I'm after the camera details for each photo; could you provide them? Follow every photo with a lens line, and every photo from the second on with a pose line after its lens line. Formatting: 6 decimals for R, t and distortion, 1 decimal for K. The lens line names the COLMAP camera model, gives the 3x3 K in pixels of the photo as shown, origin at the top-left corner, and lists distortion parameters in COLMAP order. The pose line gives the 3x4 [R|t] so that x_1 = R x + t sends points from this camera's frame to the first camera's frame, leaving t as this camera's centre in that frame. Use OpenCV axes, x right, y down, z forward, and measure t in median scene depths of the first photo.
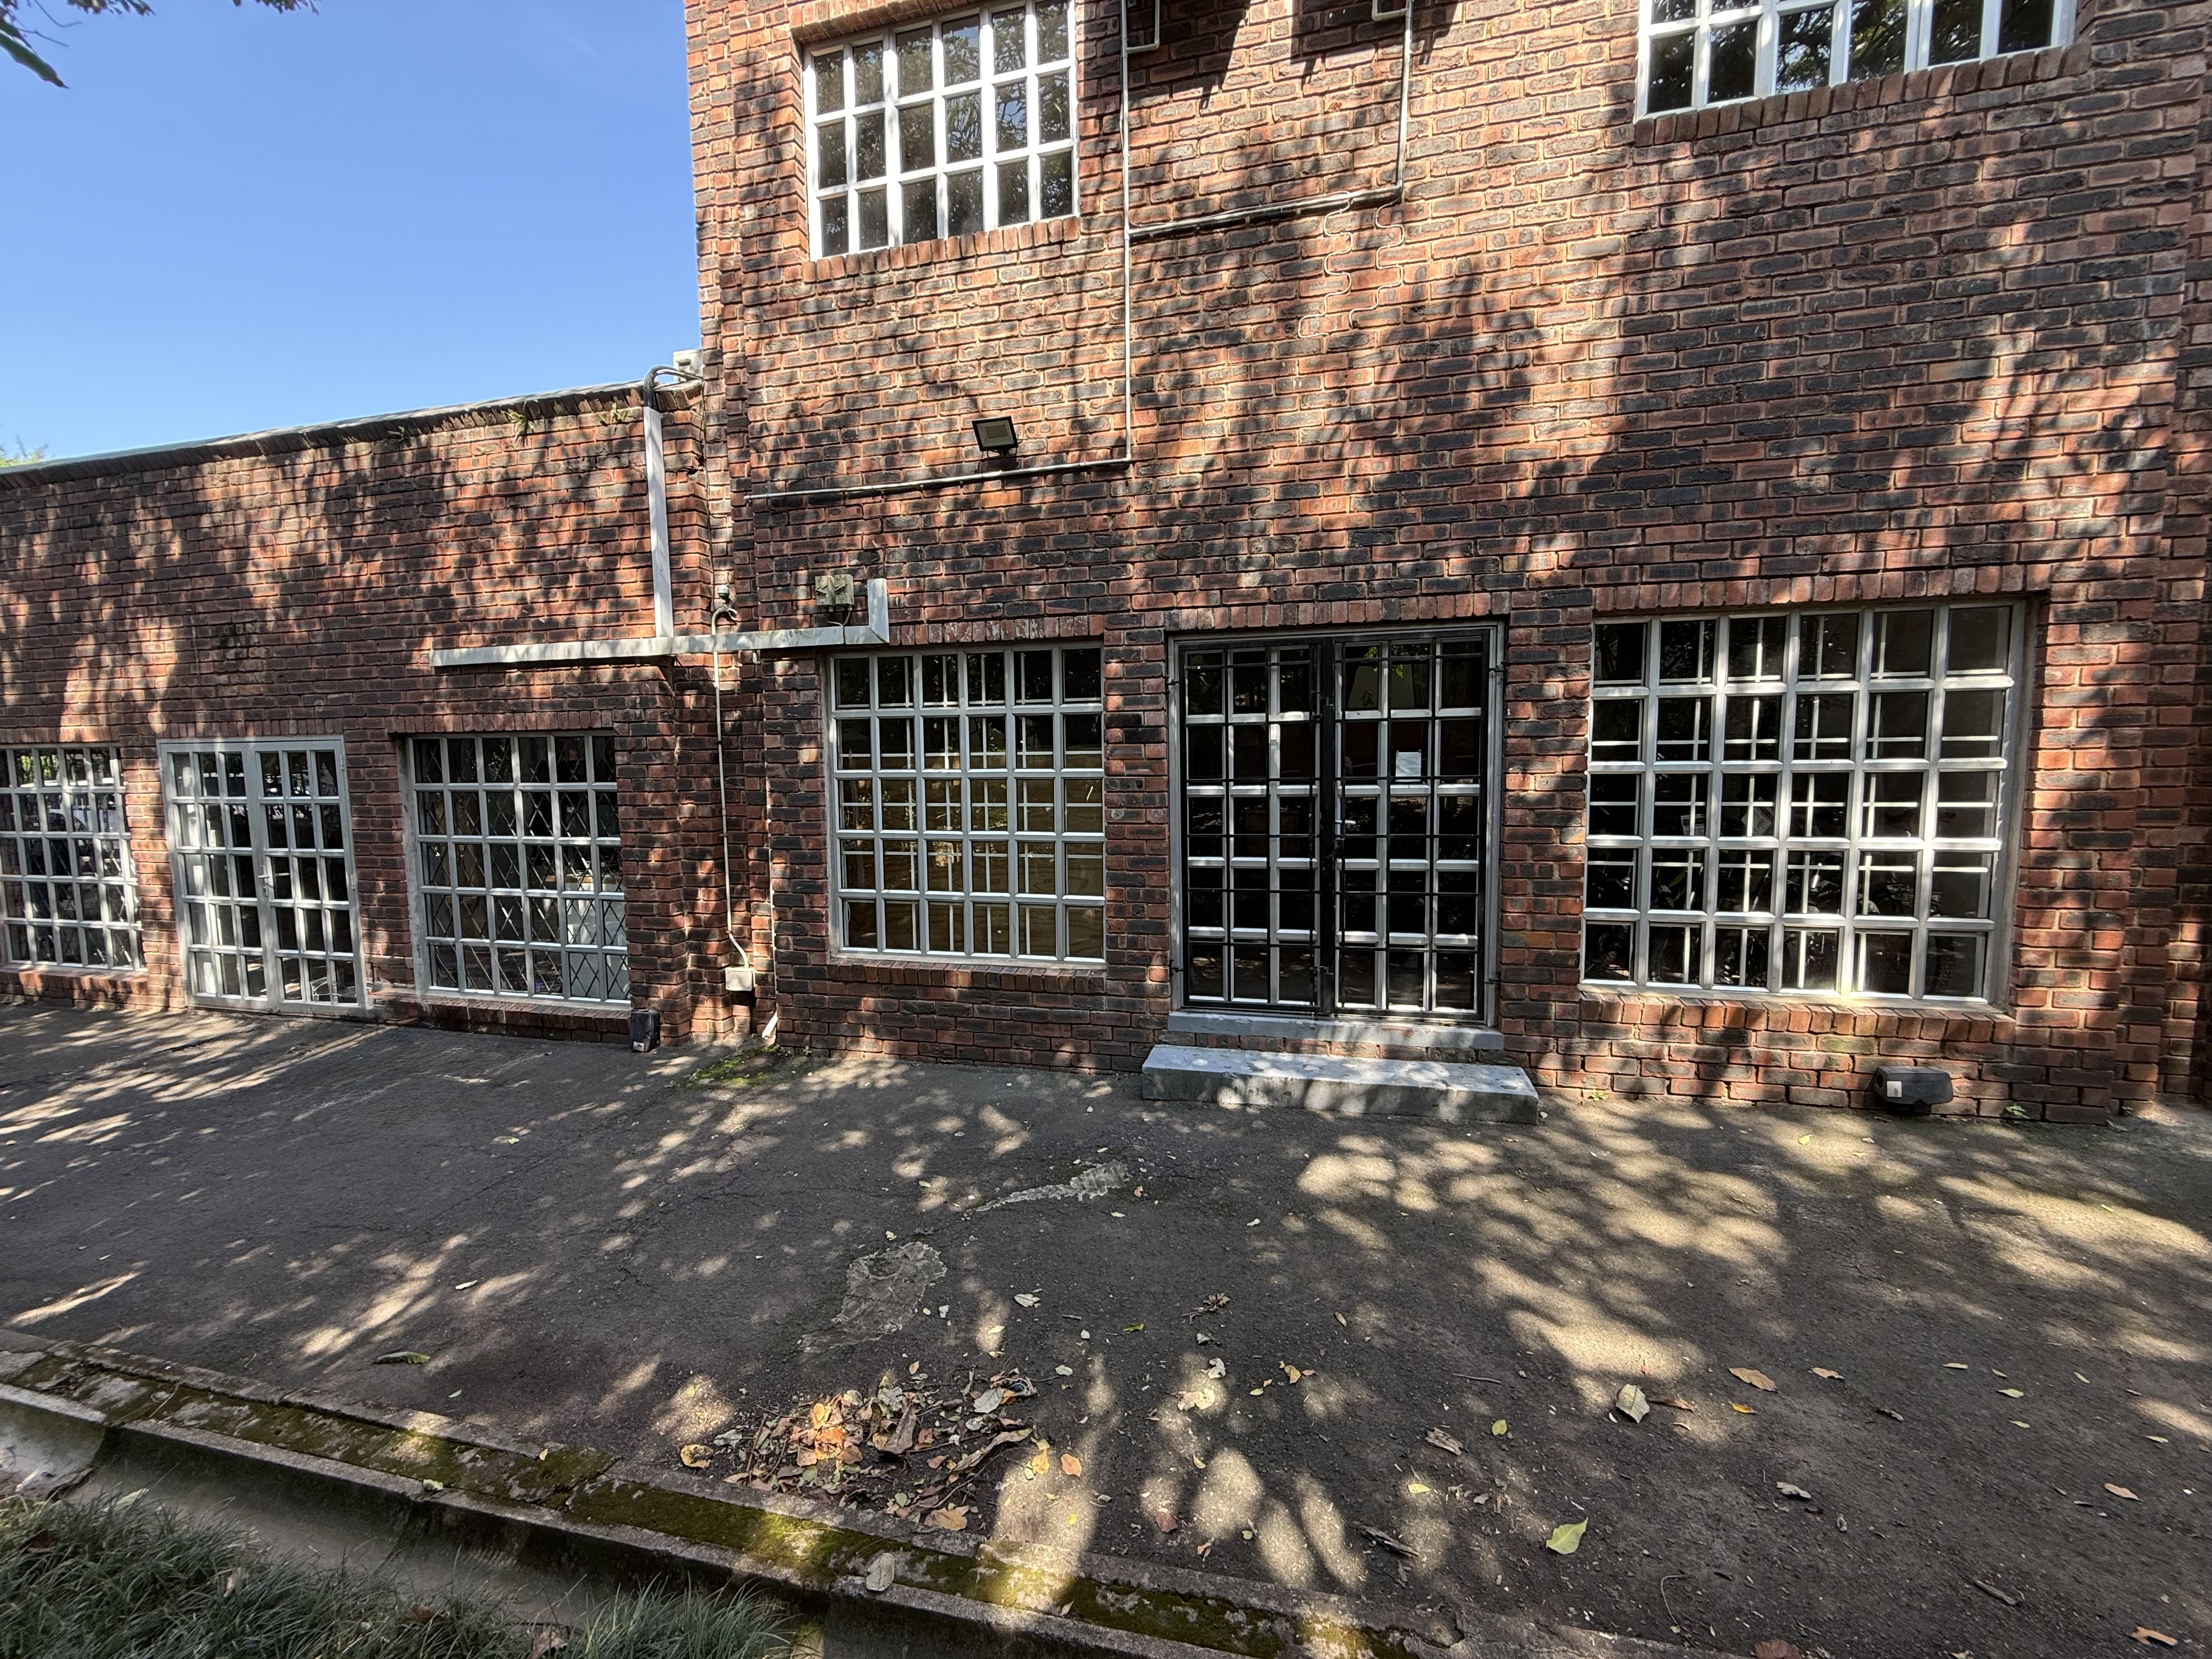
lens RADIAL K [[877.9, 0, 1091.6], [0, 877.9, 825.6], [0, 0, 1]] dist [-0.000776, 0.000933]
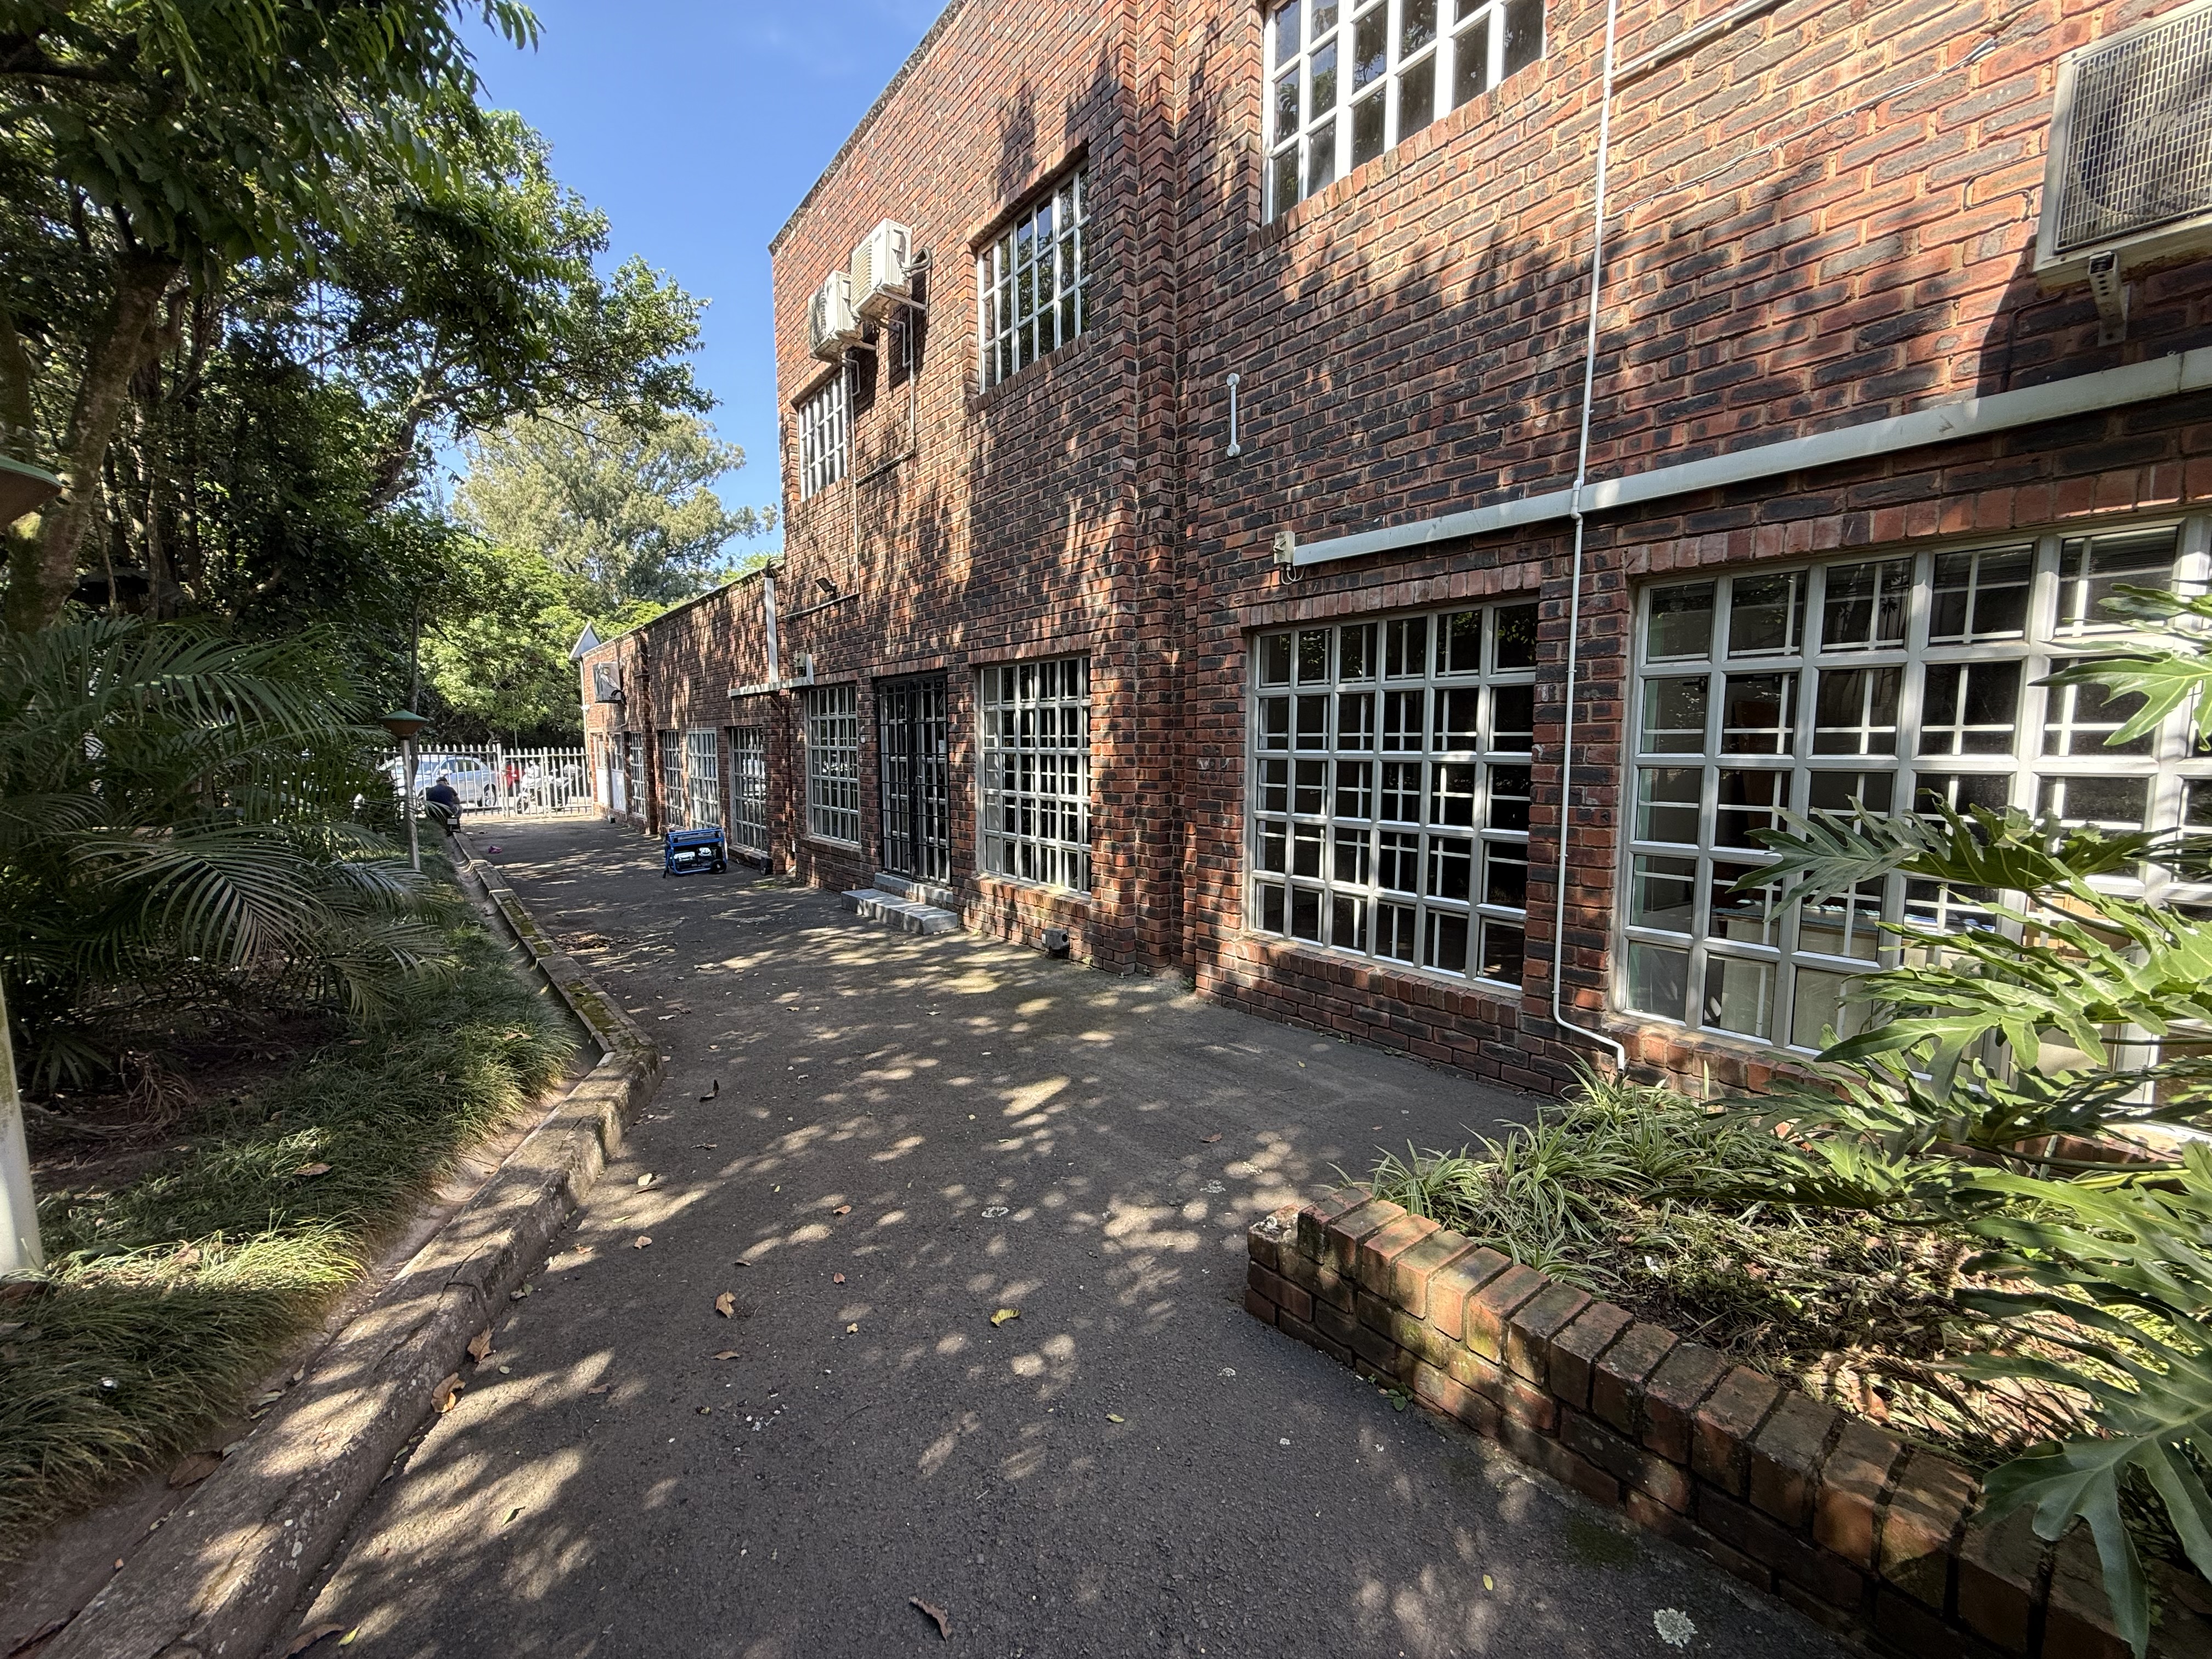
lens RADIAL K [[877.9, 0, 1100.4], [0, 877.9, 823.8], [0, 0, 1]] dist [-0.000776, 0.000933]
pose [[0.791274, 0.071597, -0.607256, 1.763088], [-0.058865, 0.997428, 0.040896, -0.002301], [0.608622, 0.003386, 0.793453, -0.263279]]
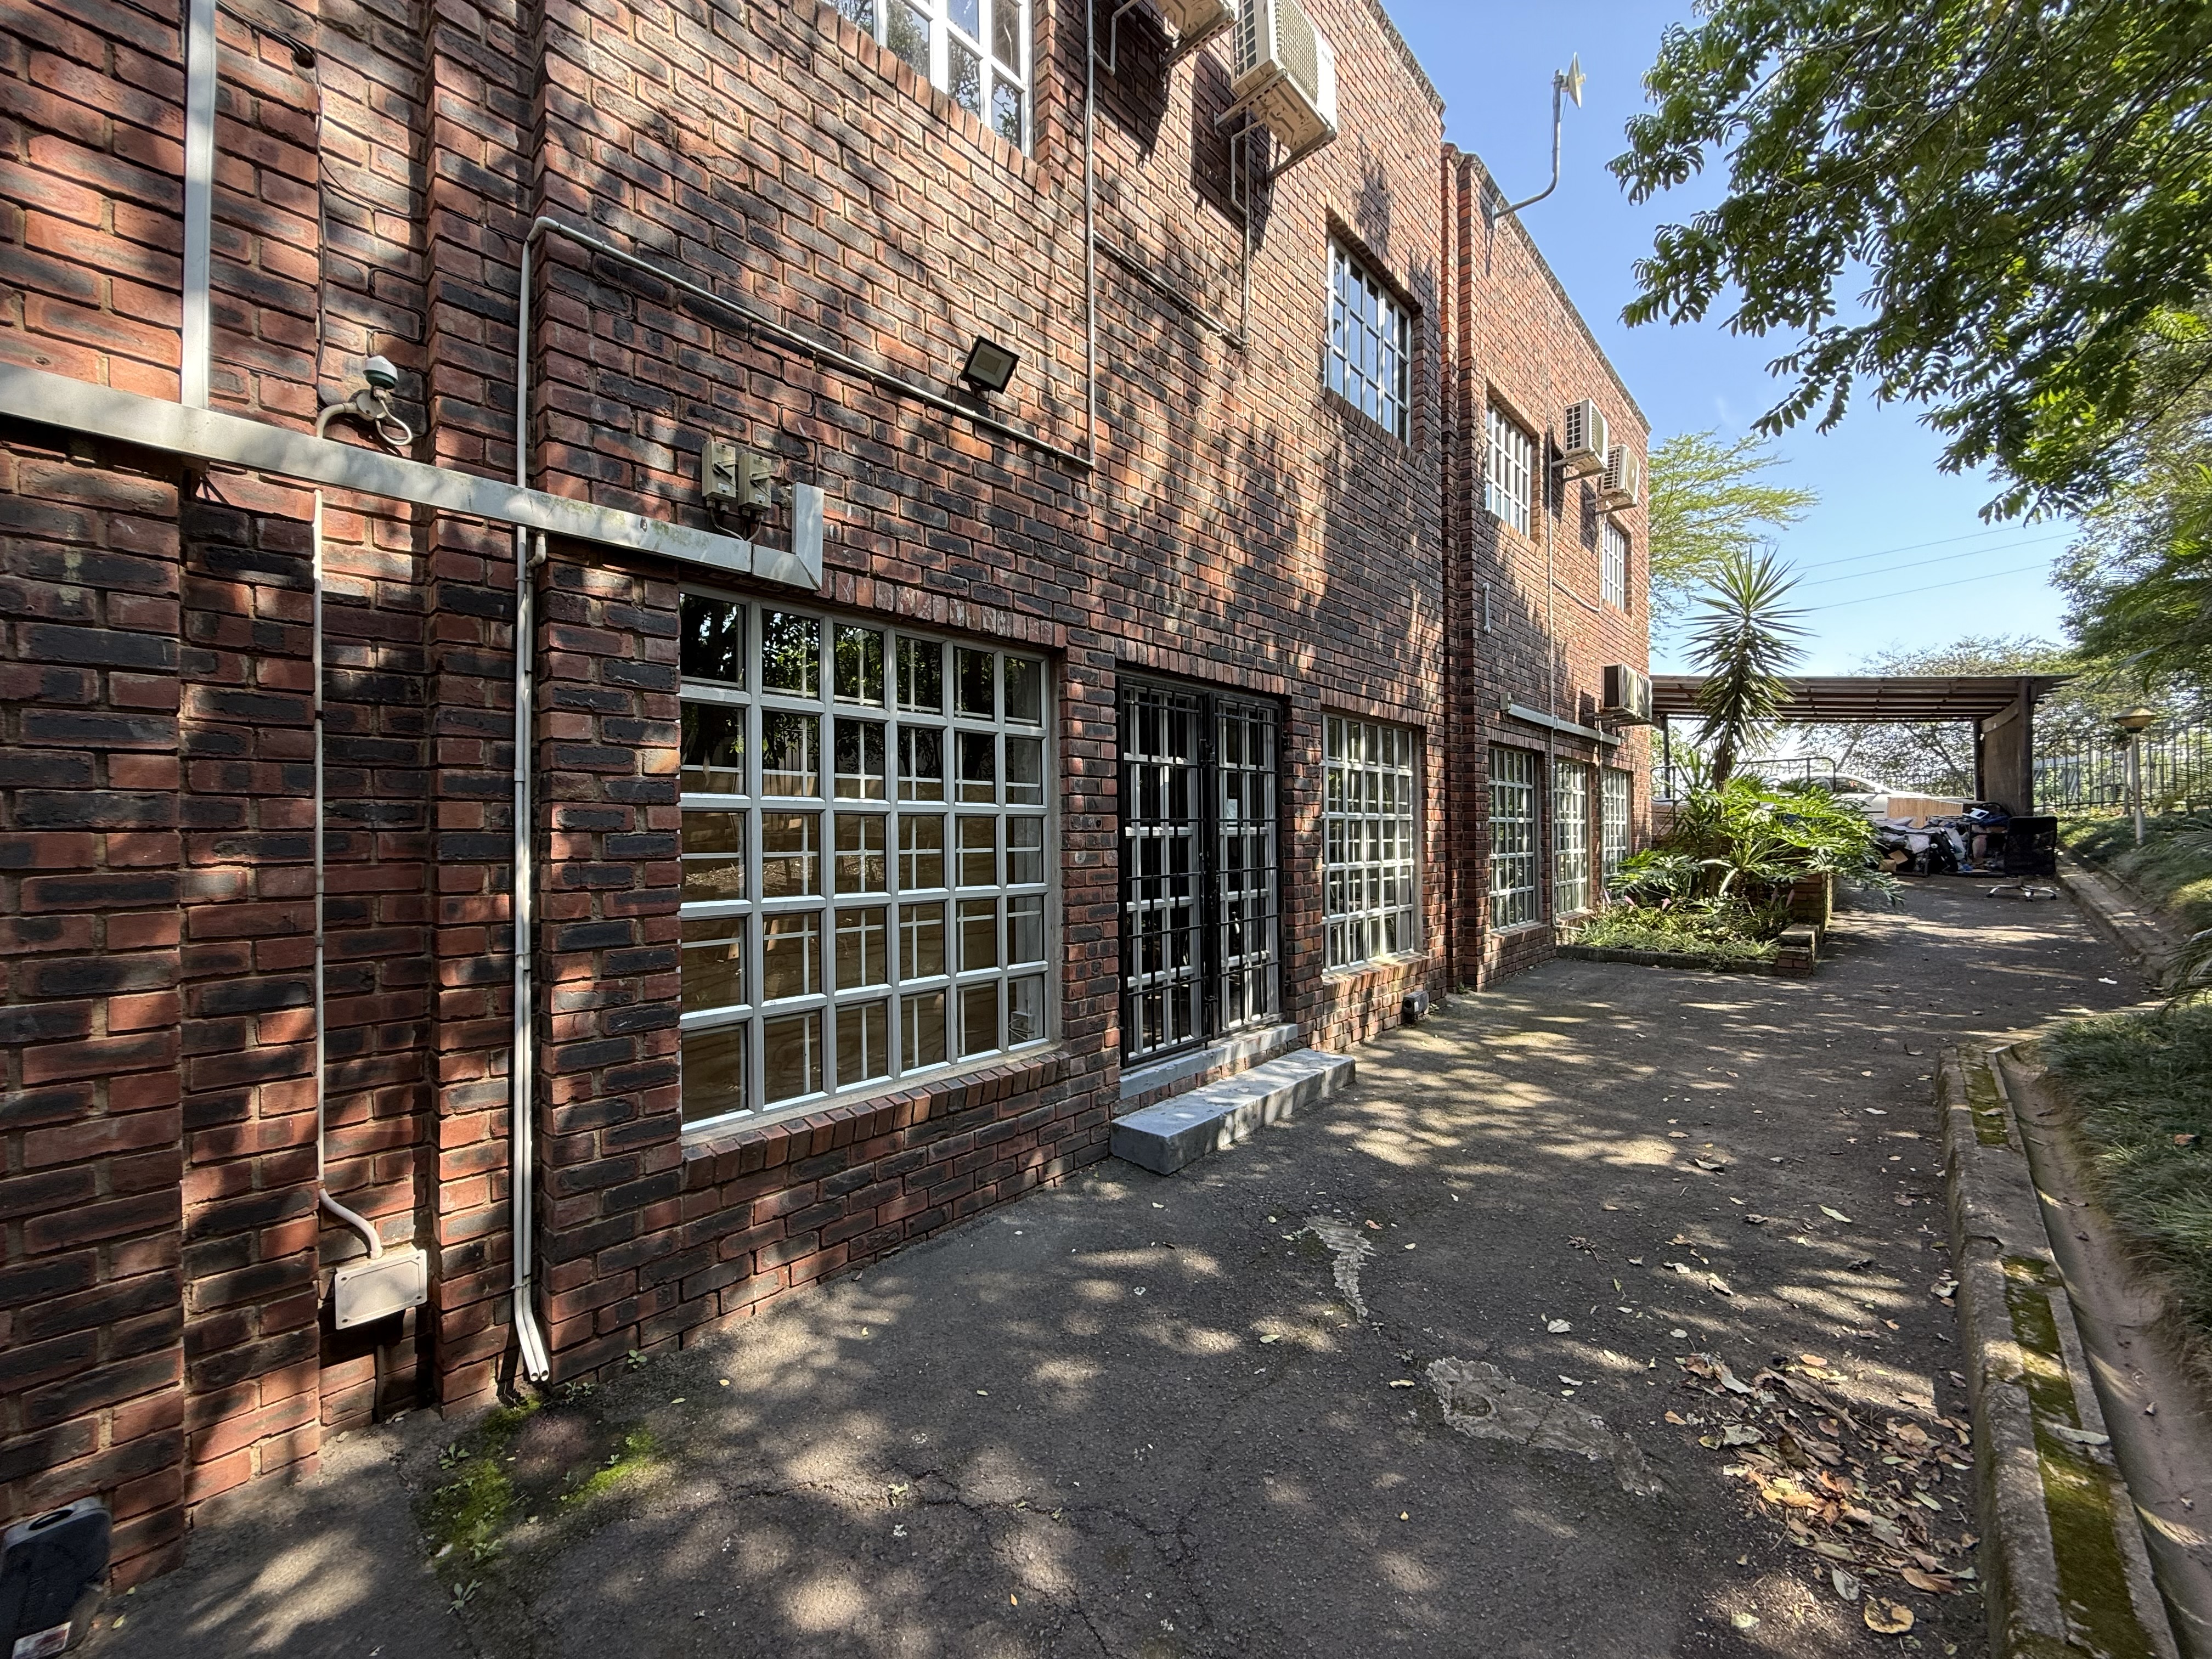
lens RADIAL K [[877.9, 0, 1109.1], [0, 877.9, 827.5], [0, 0, 1]] dist [-0.000776, 0.000933]
pose [[0.472719, 0.018780, 0.881013, -0.752843], [0.074466, 0.995346, -0.061172, 0.013247], [-0.878062, 0.094523, 0.469120, 0.601620]]
